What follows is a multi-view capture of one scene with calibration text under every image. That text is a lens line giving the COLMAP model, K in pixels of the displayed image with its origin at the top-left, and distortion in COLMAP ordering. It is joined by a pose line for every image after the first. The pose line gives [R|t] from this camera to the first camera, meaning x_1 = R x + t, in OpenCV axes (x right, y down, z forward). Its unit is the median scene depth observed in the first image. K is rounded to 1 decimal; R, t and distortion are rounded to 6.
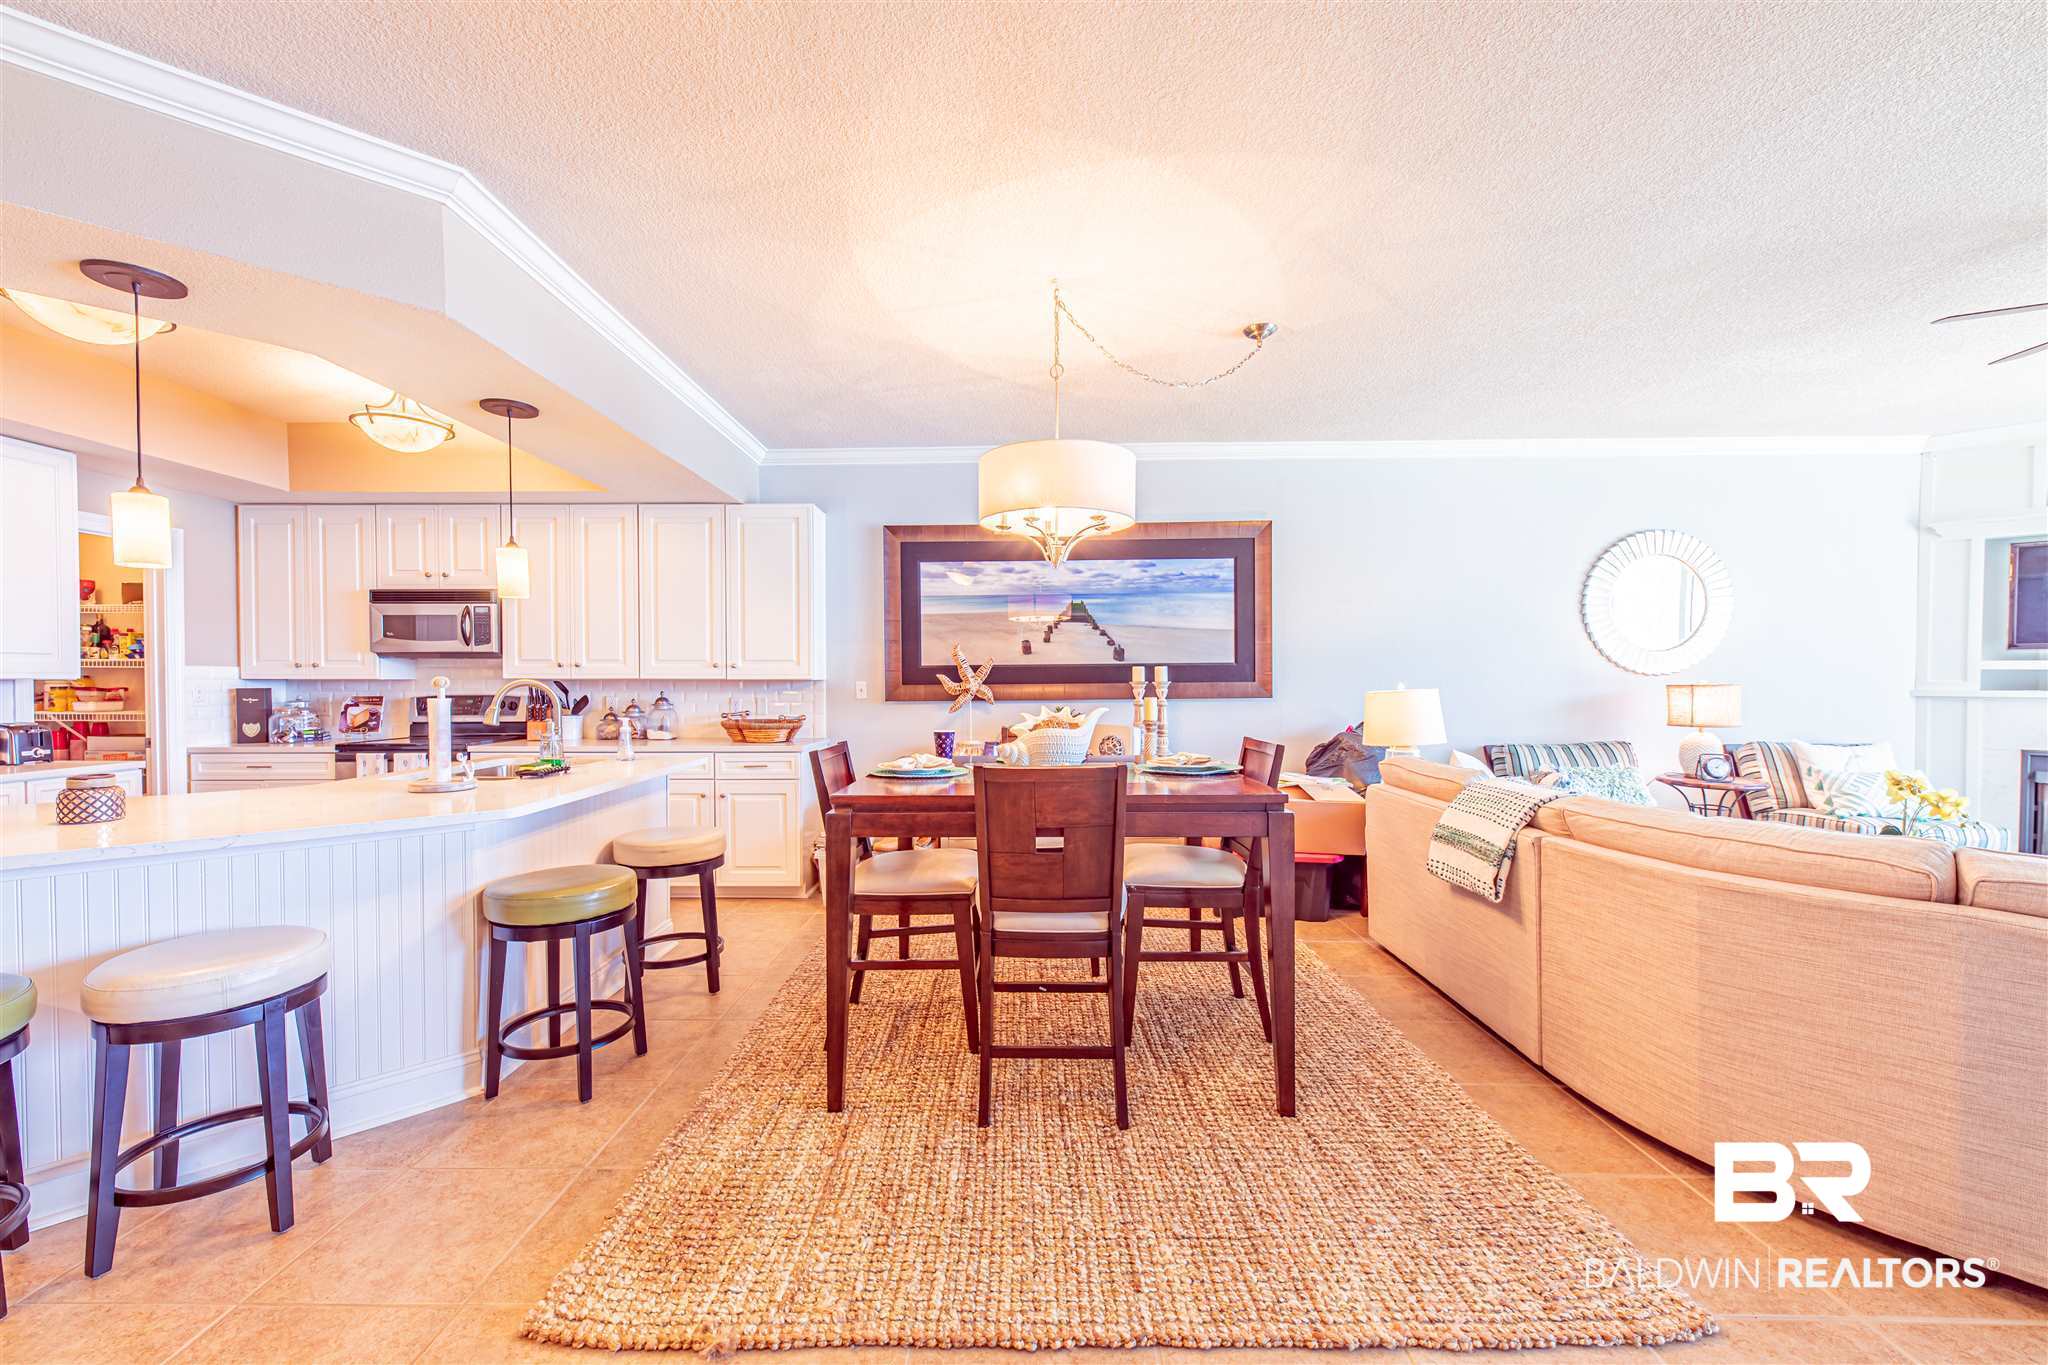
lens RADIAL K [[813.4, 0, 1007.4], [0, 813.4, 695.0], [0, 0, 1]] dist [0.015140, -0.005690]
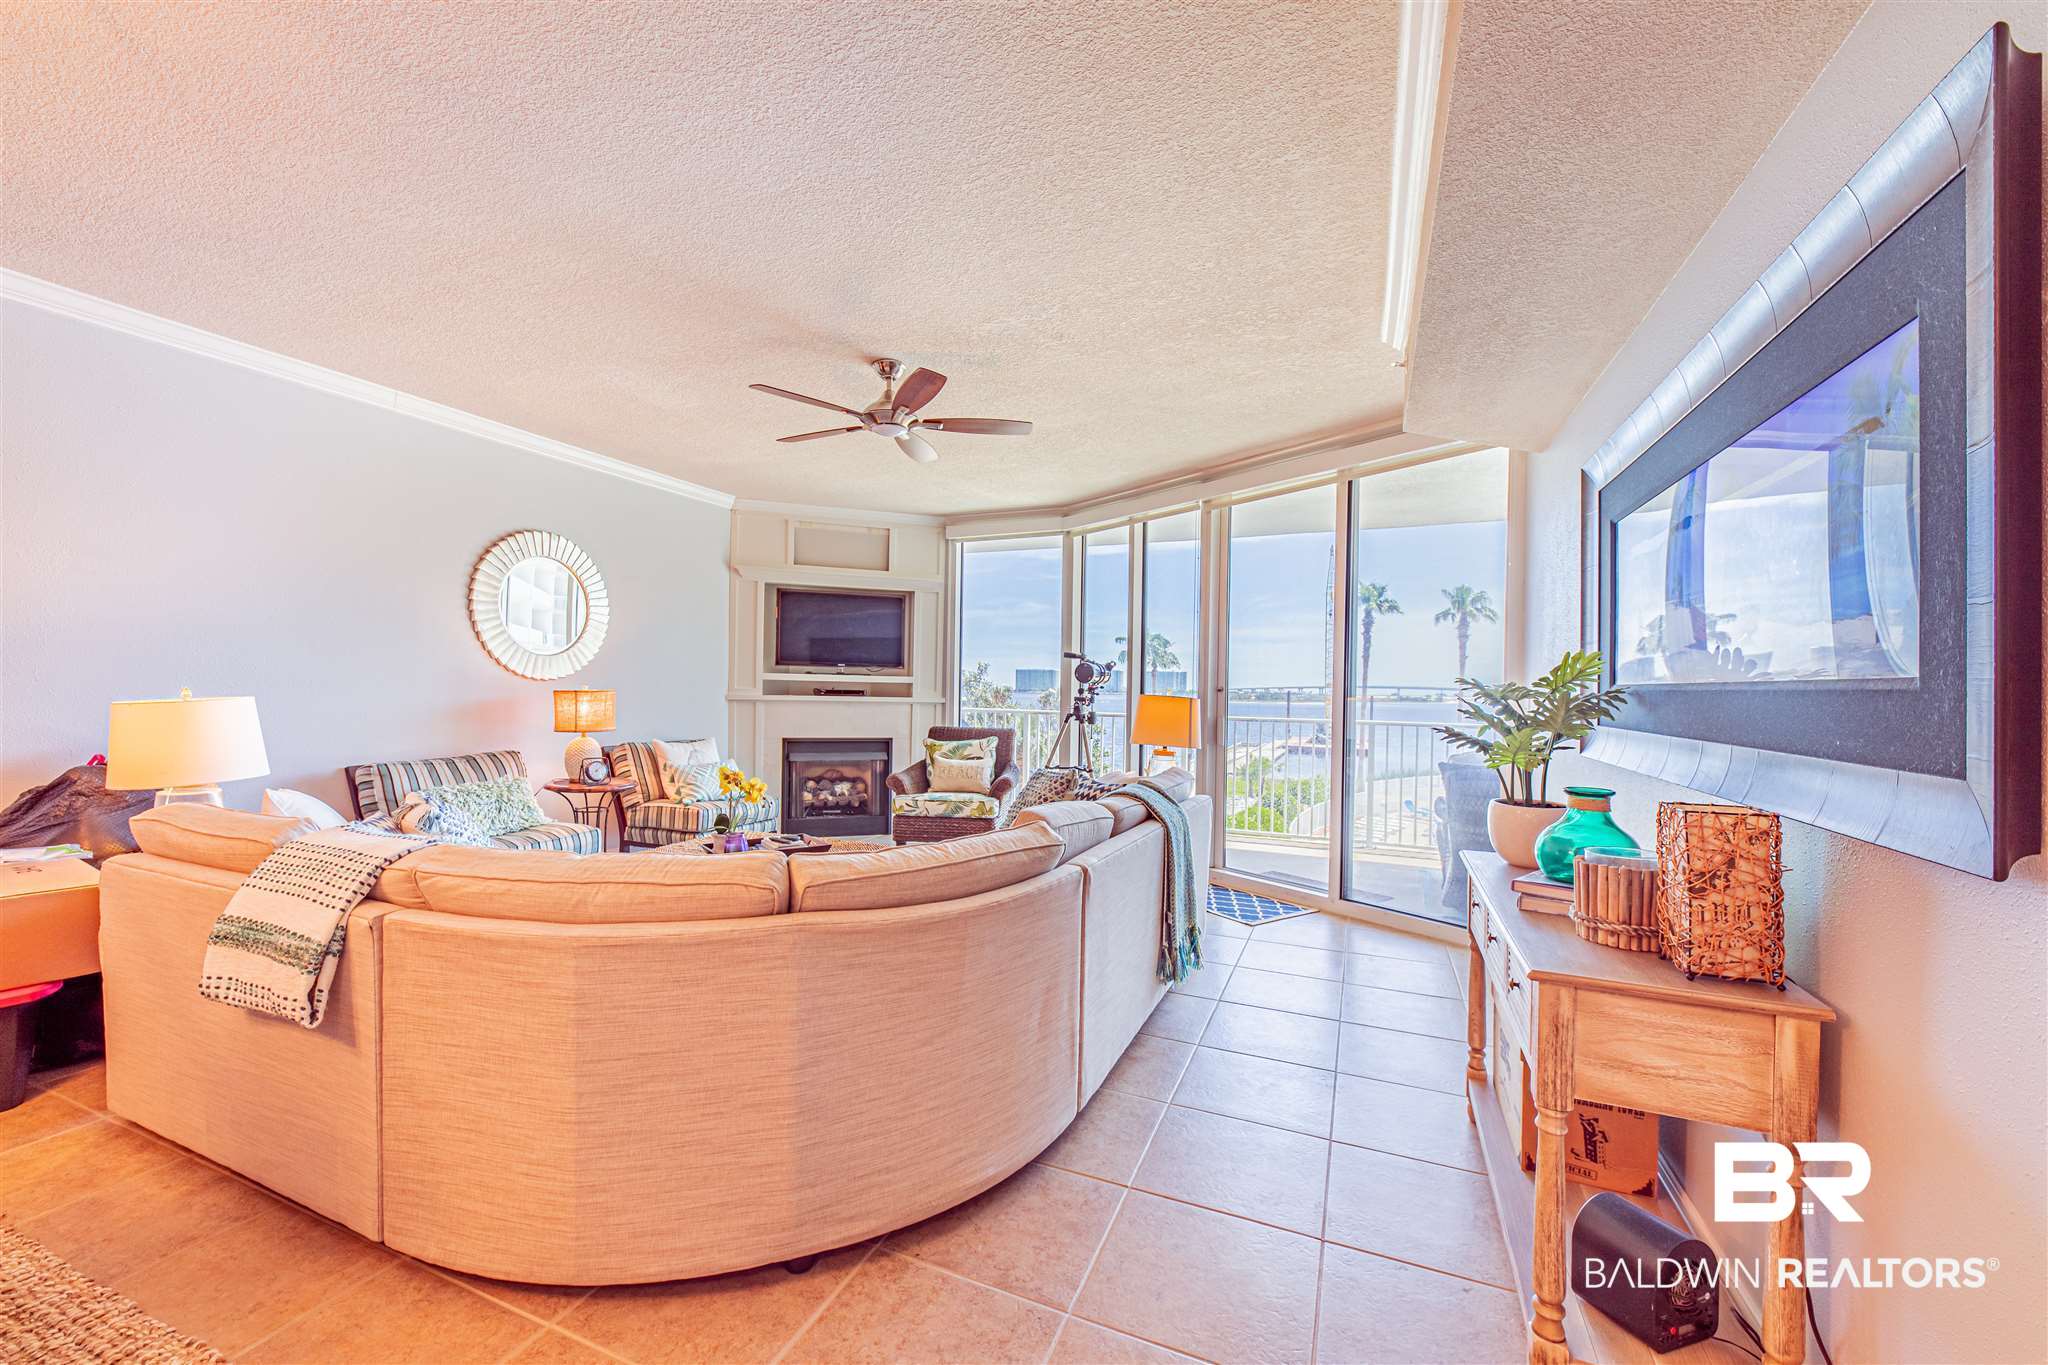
lens RADIAL K [[813.4, 0, 1007.4], [0, 813.4, 695.0], [0, 0, 1]] dist [0.015140, -0.005690]
pose [[0.381924, -0.002098, 0.924191, 0.106709], [0.001793, 0.999997, 0.001529, -0.007293], [-0.924192, 0.001073, 0.381927, 0.122011]]
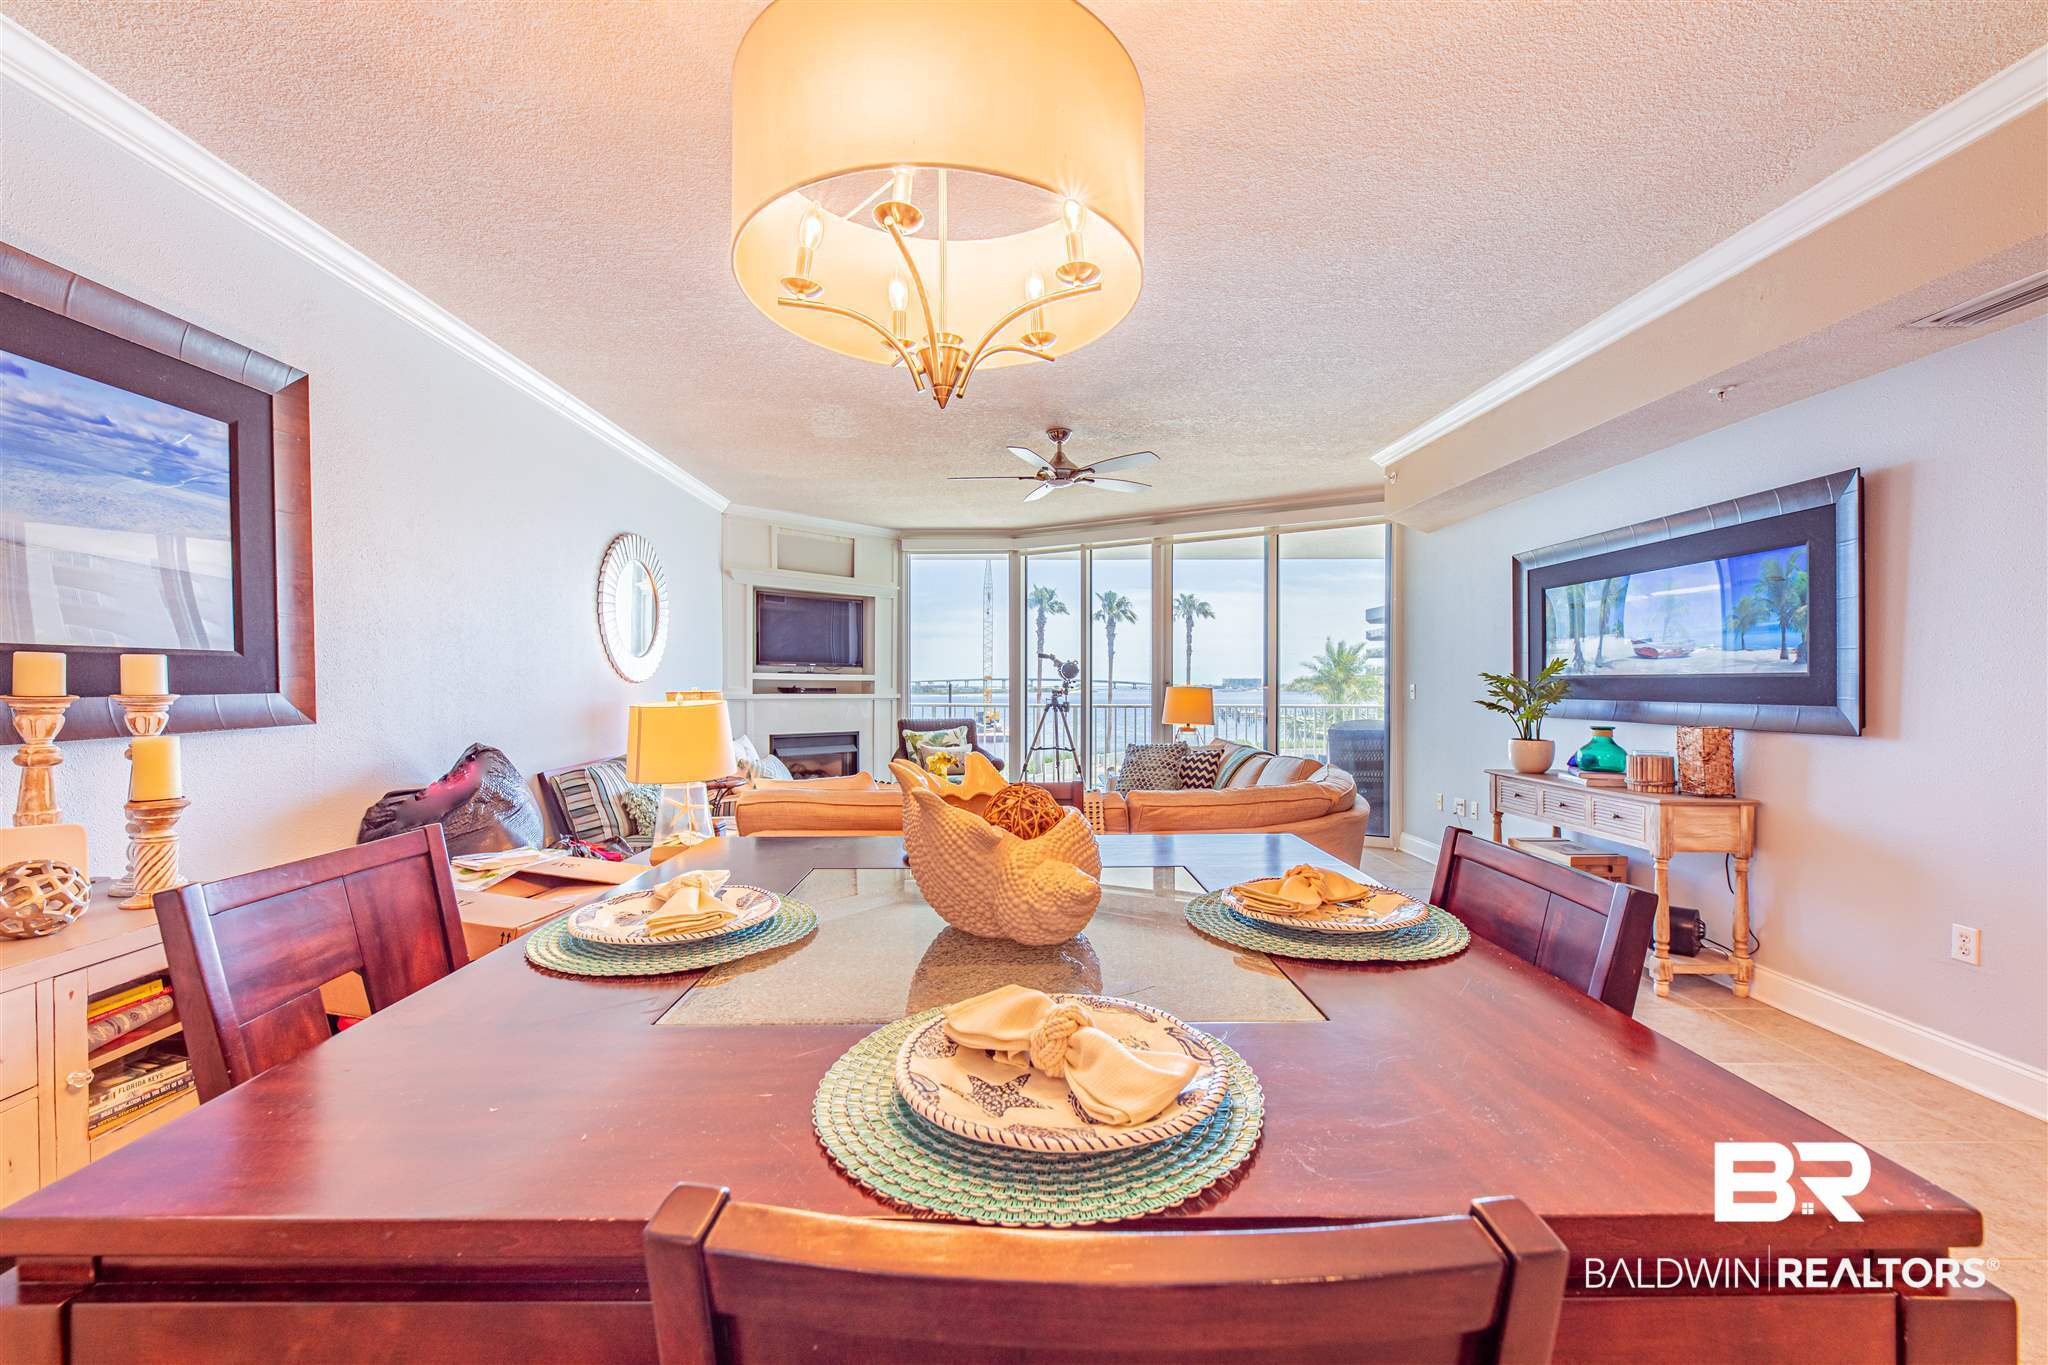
lens RADIAL K [[813.4, 0, 1007.4], [0, 813.4, 695.0], [0, 0, 1]] dist [0.015140, -0.005690]
pose [[-0.026313, -0.012166, 0.999580, -0.209435], [0.018762, 0.999744, 0.012662, -0.013672], [-0.999478, 0.019087, -0.026078, 0.610391]]
